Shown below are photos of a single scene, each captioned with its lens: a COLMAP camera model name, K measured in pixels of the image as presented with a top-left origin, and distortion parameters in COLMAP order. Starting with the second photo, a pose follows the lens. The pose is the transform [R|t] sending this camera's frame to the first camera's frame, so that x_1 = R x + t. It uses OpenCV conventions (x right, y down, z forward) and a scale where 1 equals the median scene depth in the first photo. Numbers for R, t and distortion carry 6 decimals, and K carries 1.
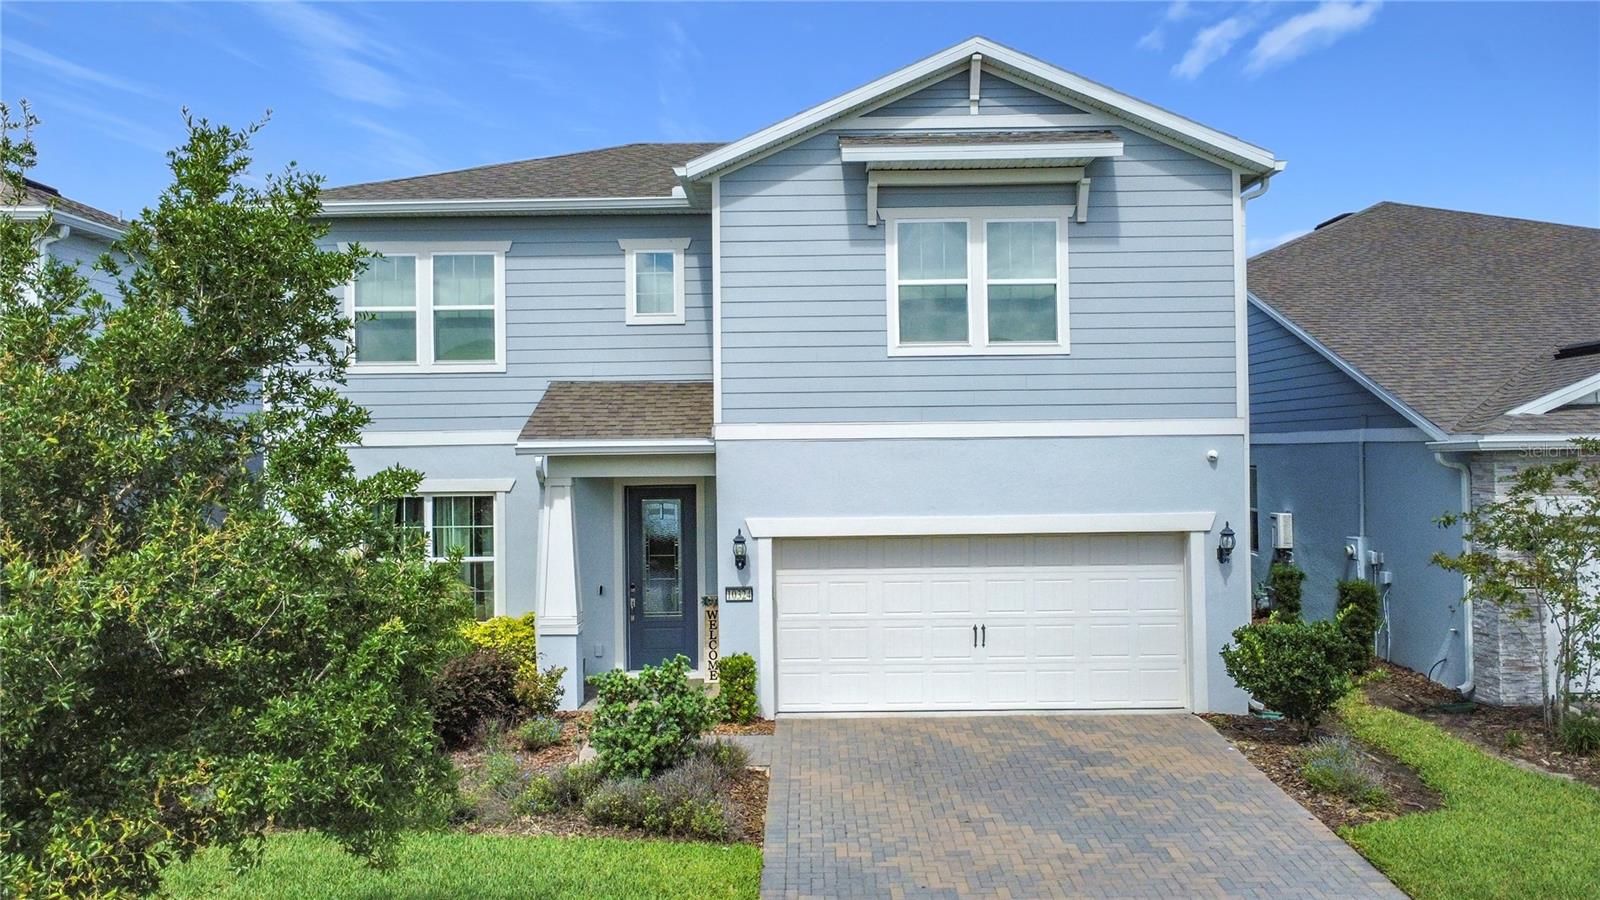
lens RADIAL K [[1168.3, 0, 800.0], [0, 1168.3, 450.0], [0, 0, 1]] dist [0.024867, -0.001642]
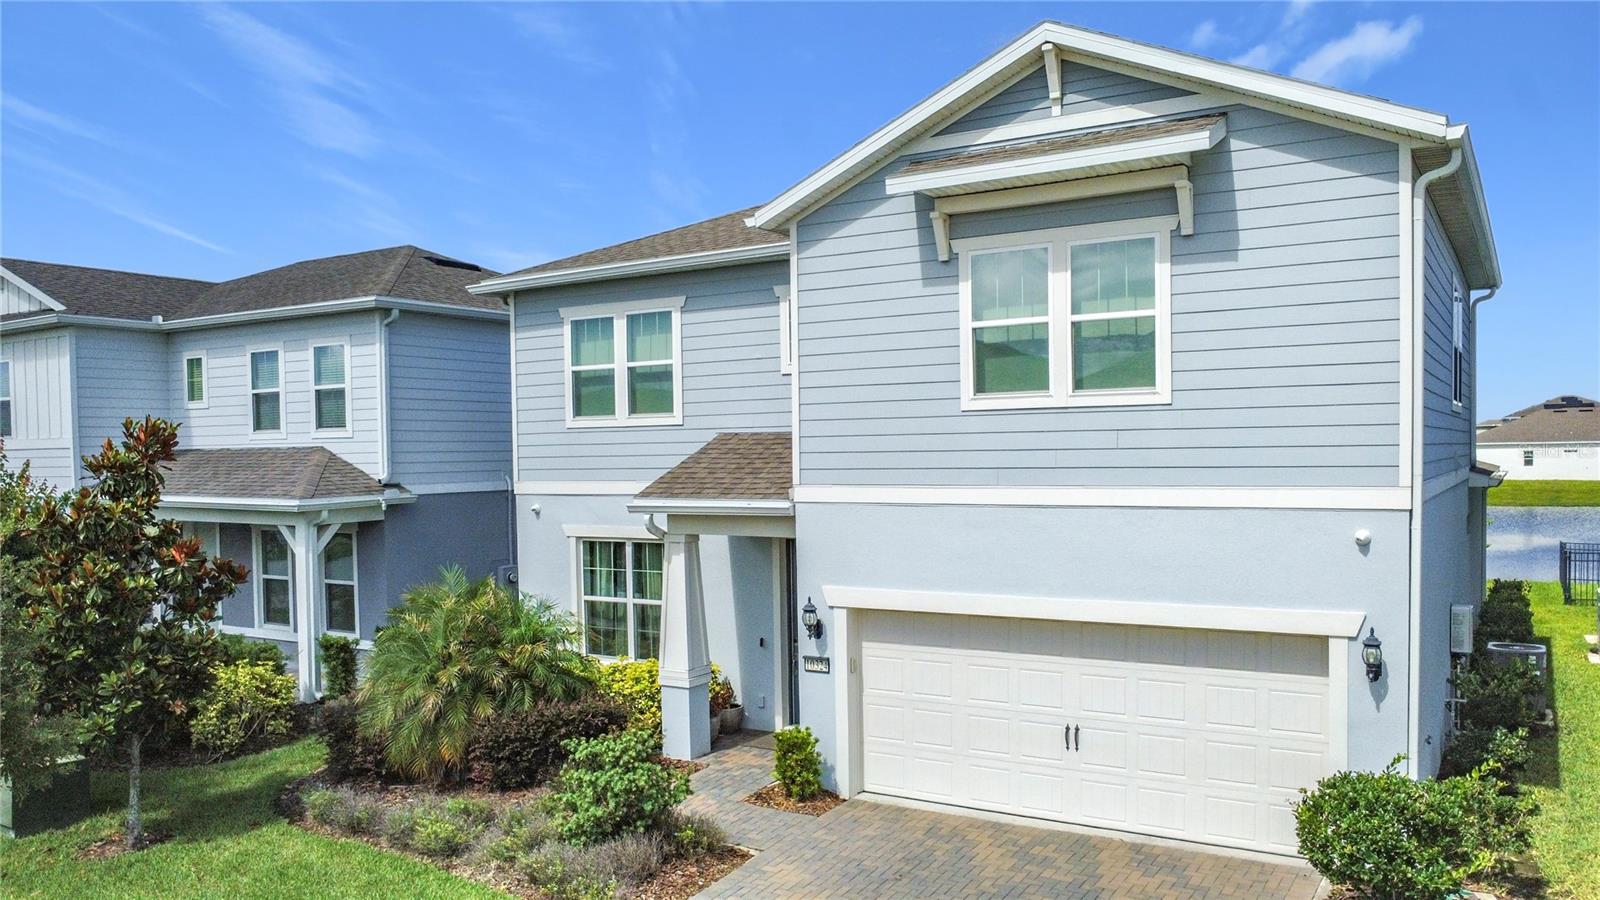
lens RADIAL K [[1209.4, 0, 799.7], [0, 1209.4, 516.5], [0, 0, 1]] dist [-0.000452, -0.001124]
pose [[0.854863, 0.027517, -0.518124, 0.443370], [0.003554, 0.998259, 0.058880, -0.054644], [0.518842, -0.052175, 0.853277, 0.161387]]
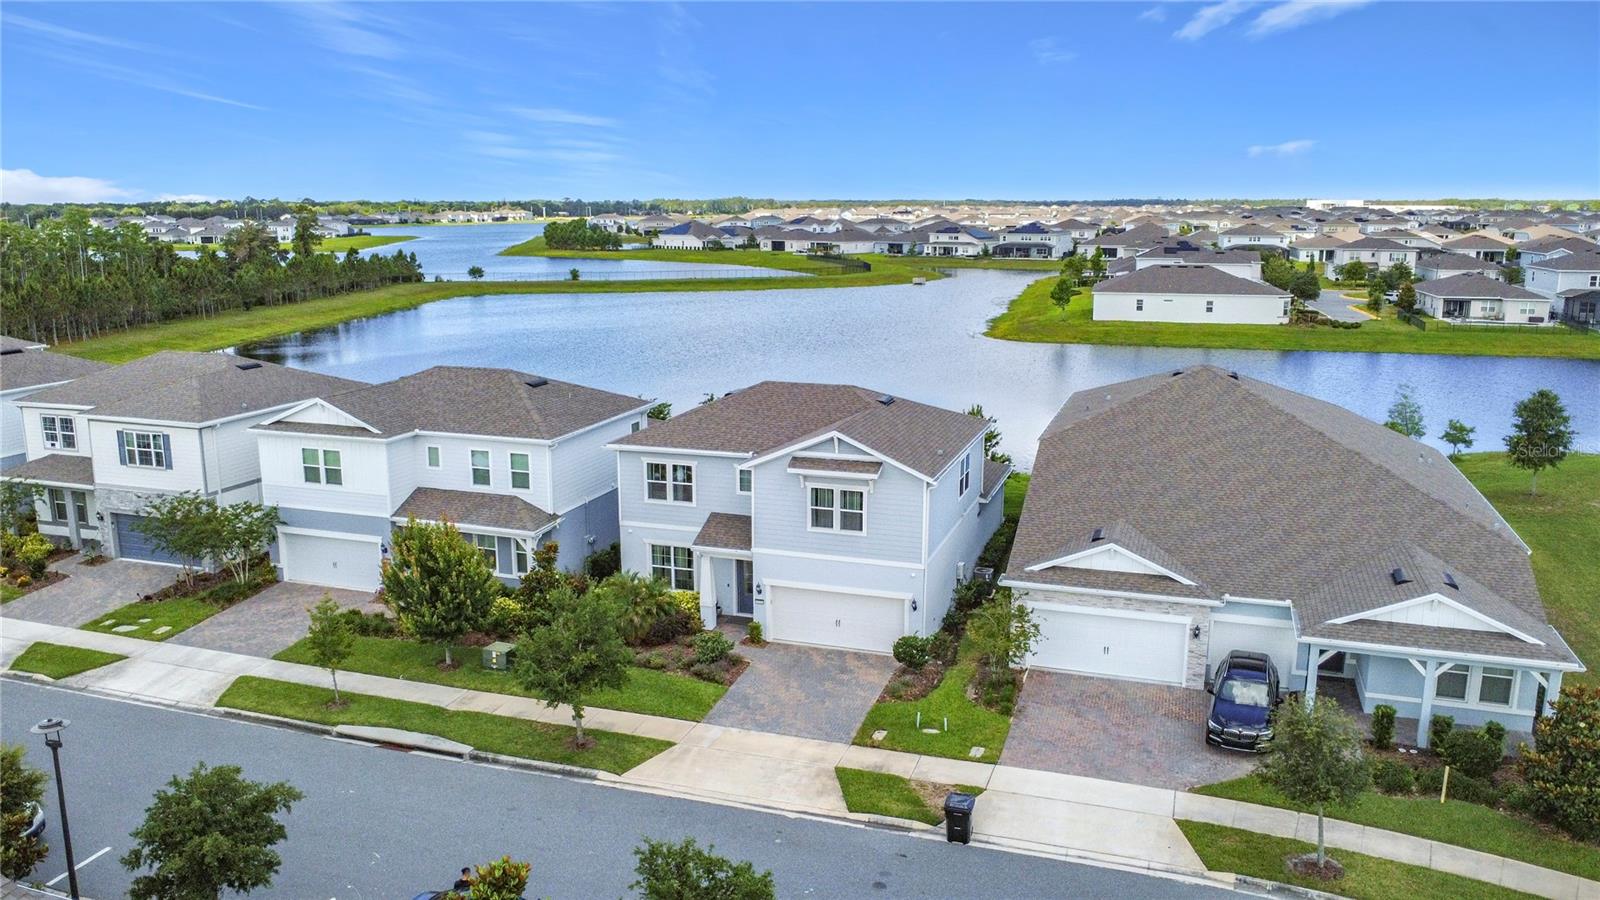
lens RADIAL K [[1168.3, 0, 800.0], [0, 1168.3, 450.0], [0, 0, 1]] dist [0.024867, -0.001642]
pose [[0.949374, 0.075918, -0.304838, 0.941301], [-0.016389, 0.981008, 0.193274, -0.849847], [0.313722, -0.178493, 0.932587, -1.719268]]
